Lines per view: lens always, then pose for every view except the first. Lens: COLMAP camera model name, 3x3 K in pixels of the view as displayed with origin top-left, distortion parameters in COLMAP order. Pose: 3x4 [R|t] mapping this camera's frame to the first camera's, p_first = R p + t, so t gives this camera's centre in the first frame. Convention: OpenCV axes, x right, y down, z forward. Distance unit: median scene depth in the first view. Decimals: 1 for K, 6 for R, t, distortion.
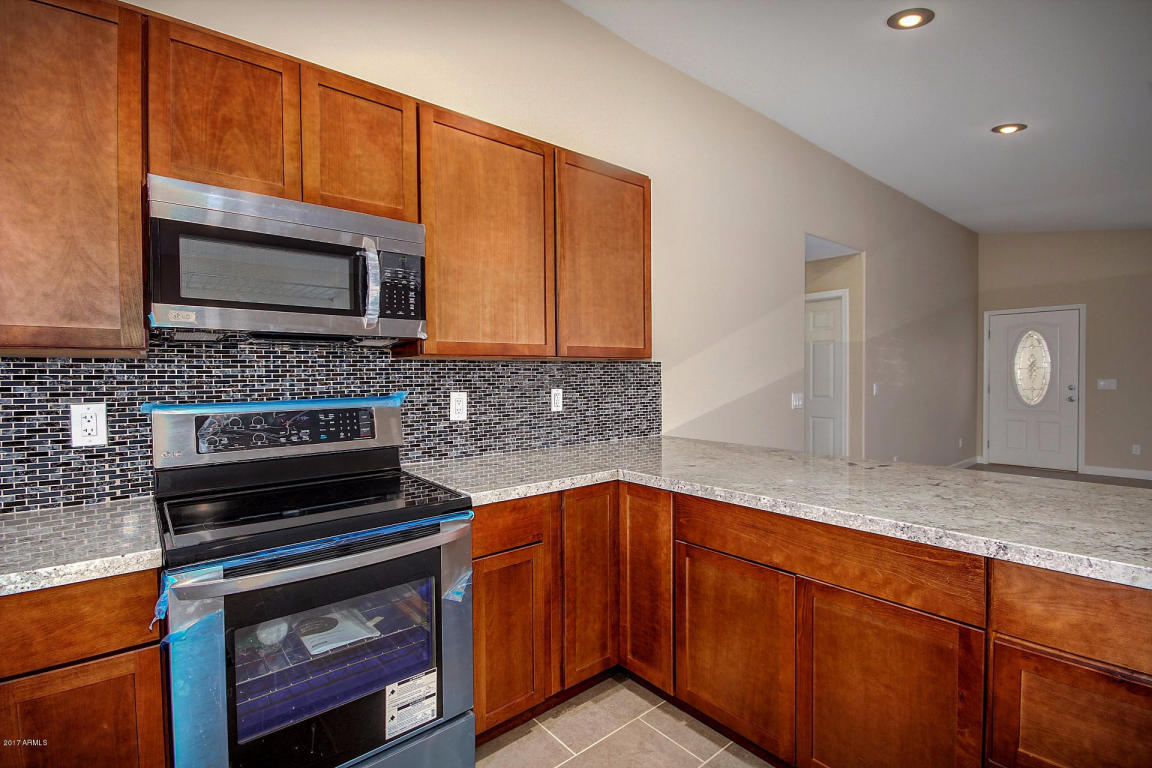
lens RADIAL K [[527.4, 0, 577.1], [0, 527.4, 384.3], [0, 0, 1]] dist [0.004039, -0.008359]
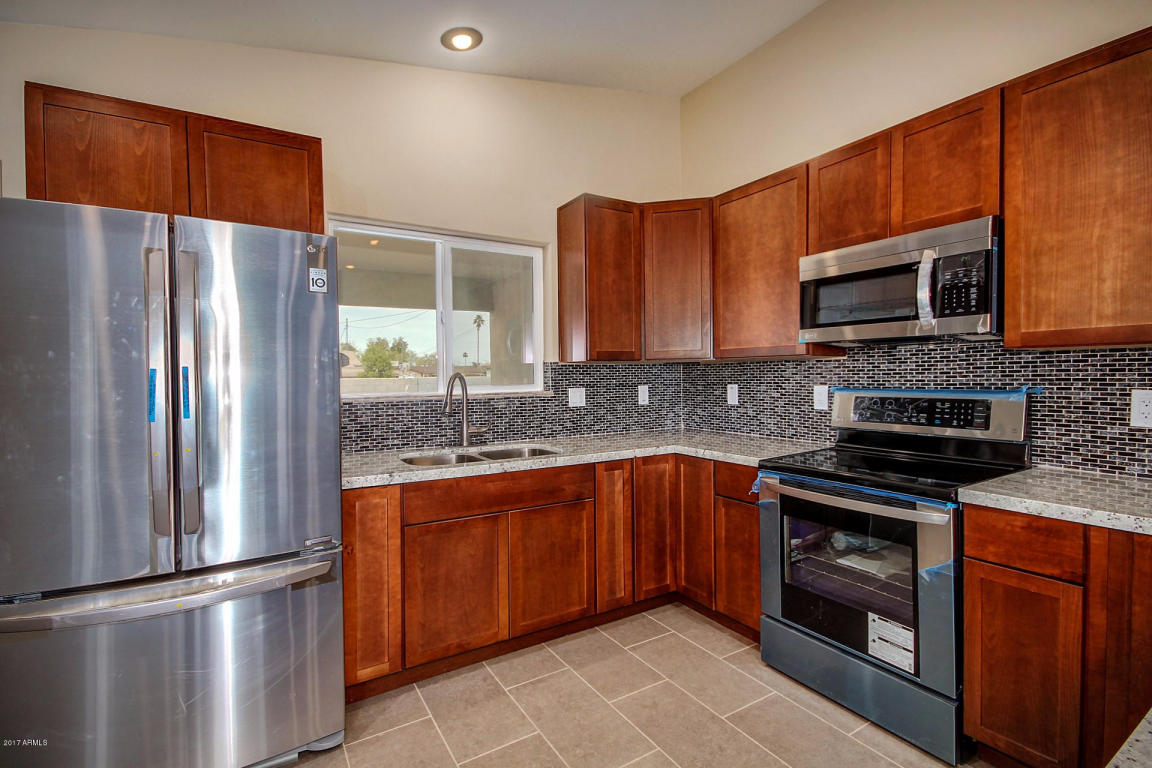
lens RADIAL K [[527.4, 0, 577.1], [0, 527.4, 384.3], [0, 0, 1]] dist [0.004039, -0.008359]
pose [[-0.146574, 0.030163, -0.988740, 0.782460], [-0.004978, 0.999500, 0.031229, -0.015618], [0.989187, 0.009499, -0.146350, 0.375347]]
